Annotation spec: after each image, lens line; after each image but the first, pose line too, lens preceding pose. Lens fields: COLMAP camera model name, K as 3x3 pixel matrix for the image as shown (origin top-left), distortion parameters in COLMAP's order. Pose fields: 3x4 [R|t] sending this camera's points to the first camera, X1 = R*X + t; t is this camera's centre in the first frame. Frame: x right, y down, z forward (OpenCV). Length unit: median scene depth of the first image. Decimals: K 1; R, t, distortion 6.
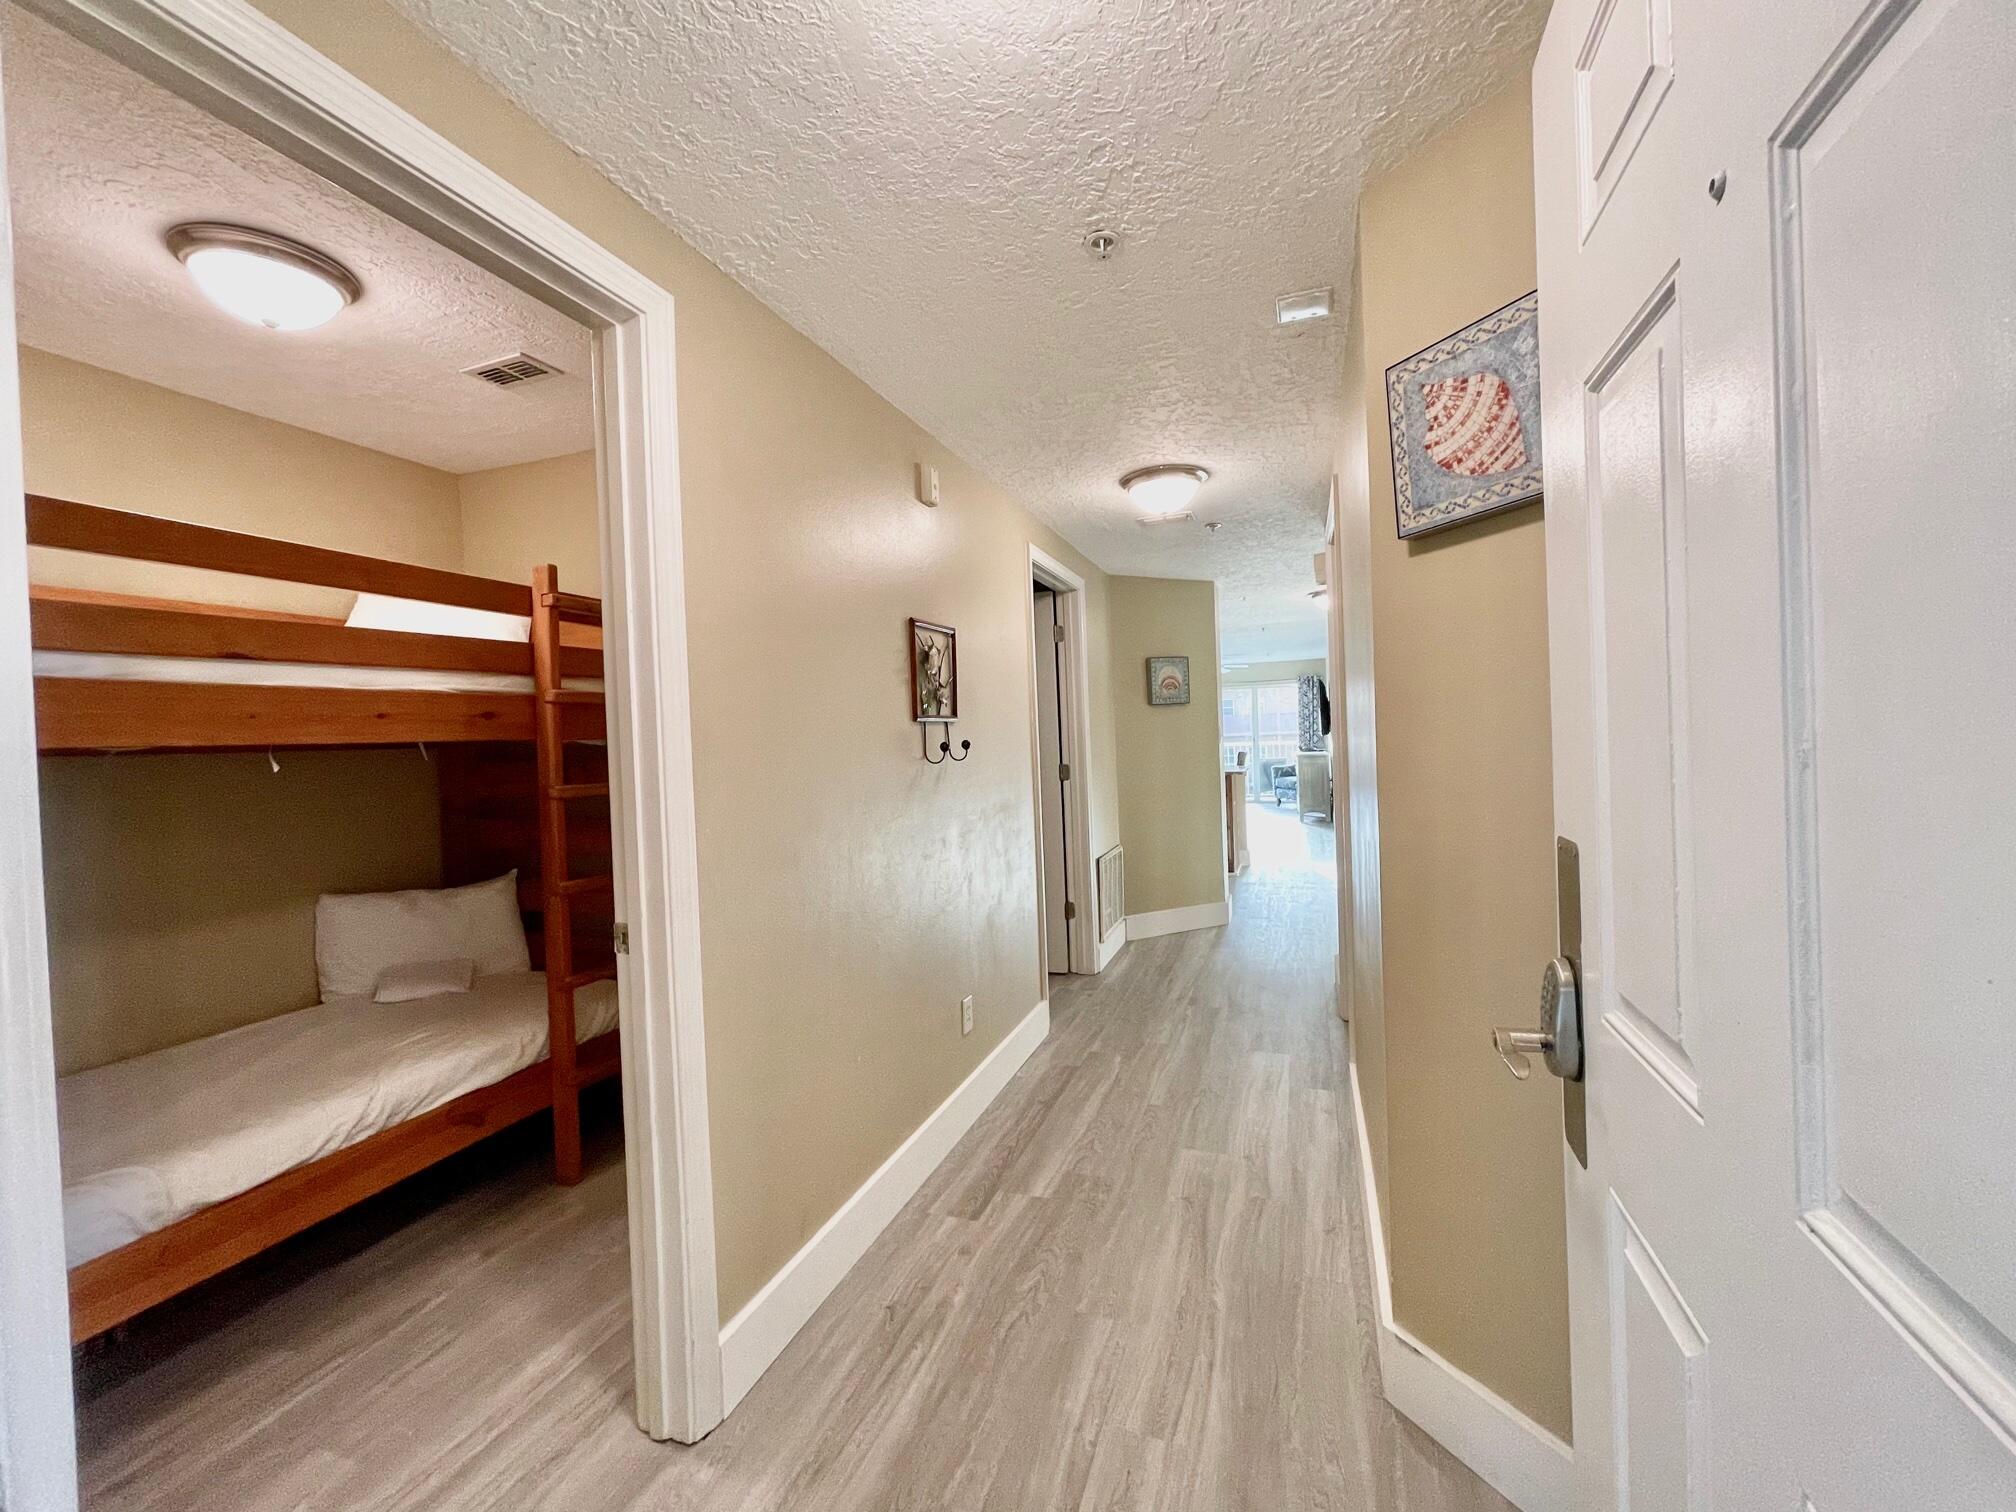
lens RADIAL K [[814.2, 0, 1004.9], [0, 814.2, 751.4], [0, 0, 1]] dist [-0.000893, 0.000320]
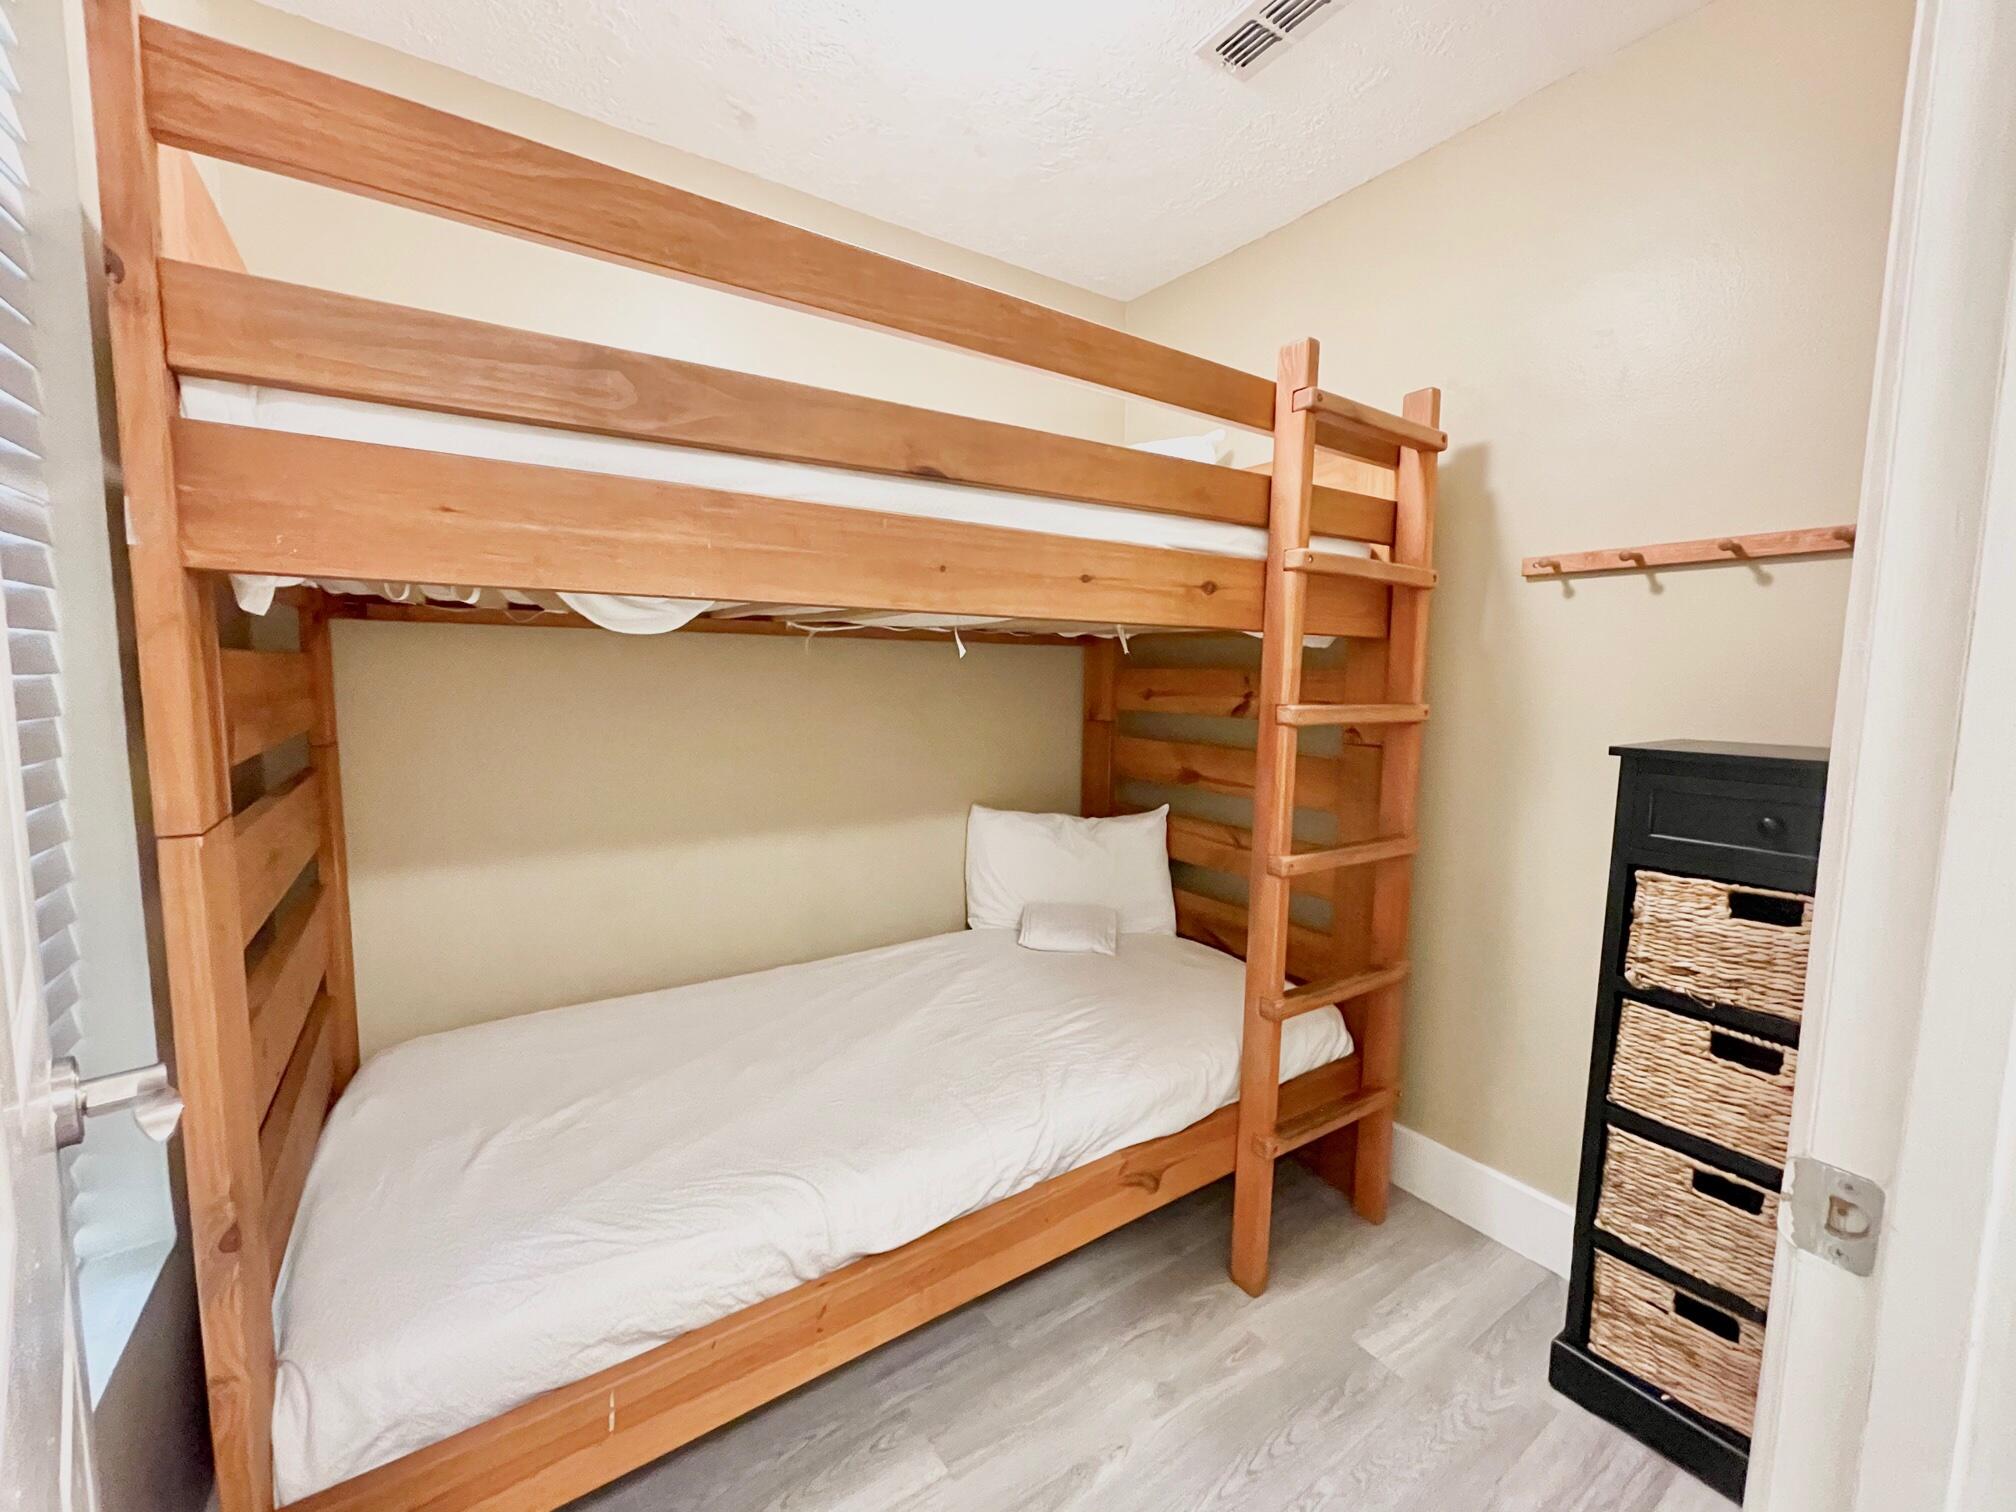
lens RADIAL K [[814.2, 0, 1004.9], [0, 814.2, 751.4], [0, 0, 1]] dist [-0.000893, 0.000320]
pose [[0.808741, 0.111081, -0.577580, -0.360465], [-0.056503, 0.992135, 0.111693, 0.020171], [0.585444, -0.057696, 0.808657, 0.360519]]
